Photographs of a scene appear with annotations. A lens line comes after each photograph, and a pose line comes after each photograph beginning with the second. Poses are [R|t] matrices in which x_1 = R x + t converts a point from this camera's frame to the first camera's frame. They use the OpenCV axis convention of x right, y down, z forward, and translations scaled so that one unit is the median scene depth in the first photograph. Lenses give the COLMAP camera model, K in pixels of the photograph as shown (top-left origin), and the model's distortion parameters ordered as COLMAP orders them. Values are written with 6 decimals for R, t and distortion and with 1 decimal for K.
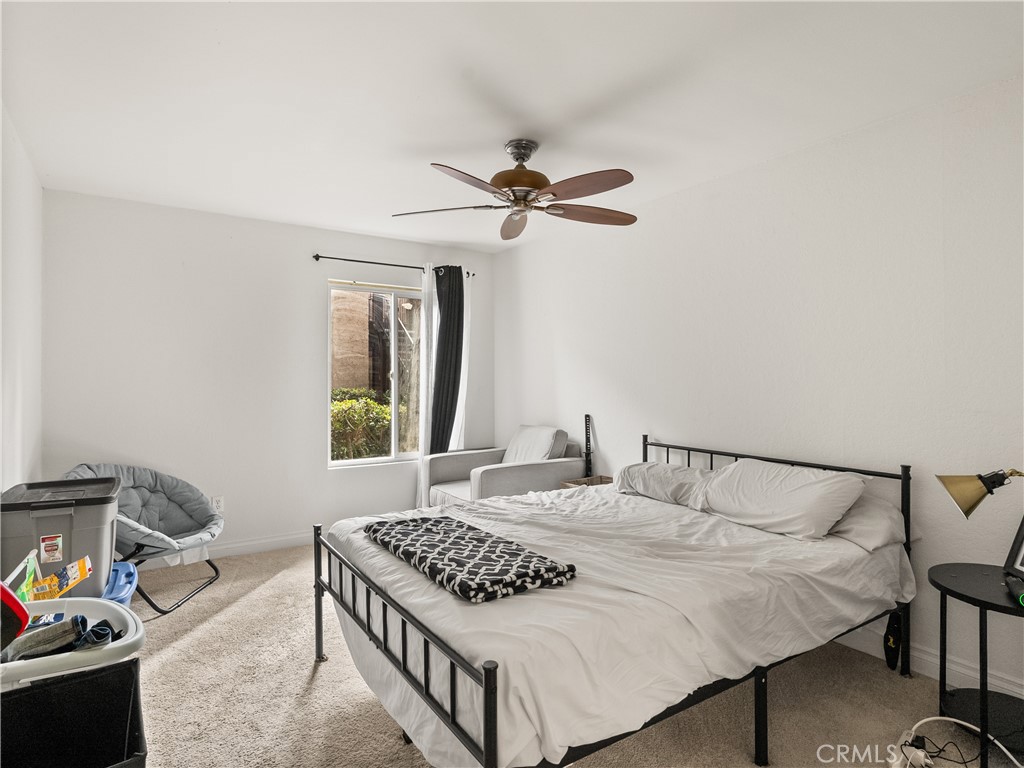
lens RADIAL K [[581.5, 0, 512.0], [0, 581.5, 384.0], [0, 0, 1]] dist [0.000236, 0.000012]
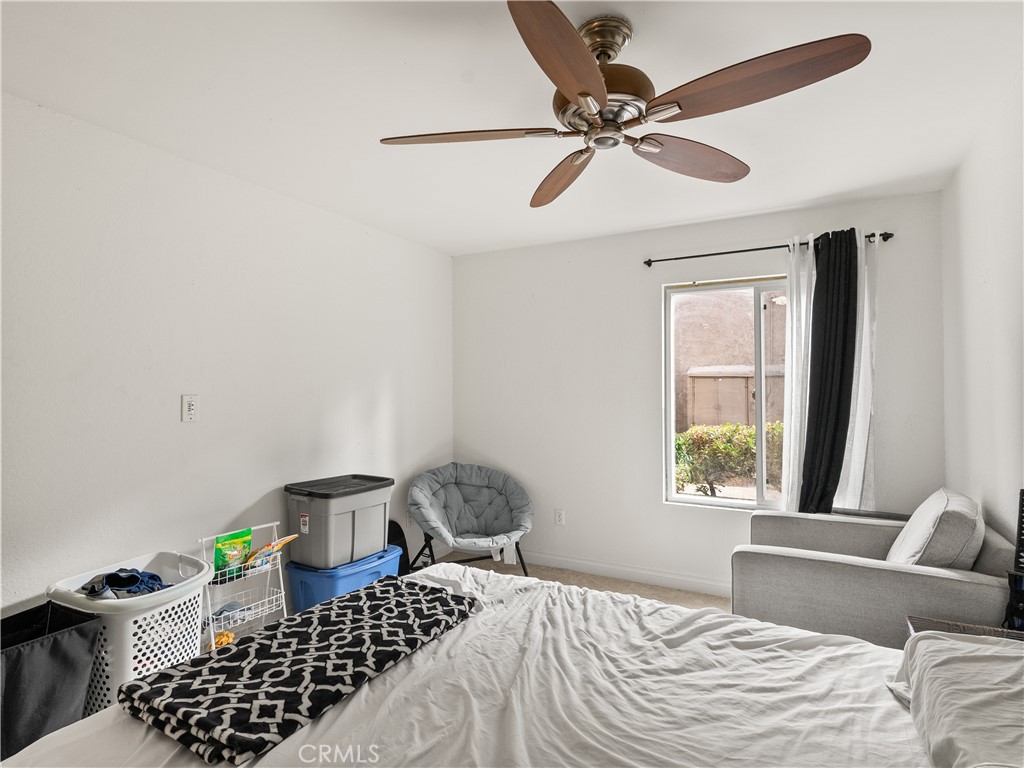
lens RADIAL K [[546.9, 0, 518.3], [0, 546.9, 381.0], [0, 0, 1]] dist [-0.000760, -0.000947]
pose [[0.445846, -0.006350, -0.895087, 0.446393], [-0.005454, 0.999937, -0.009811, -0.035416], [0.895093, 0.009256, 0.445784, 0.604137]]
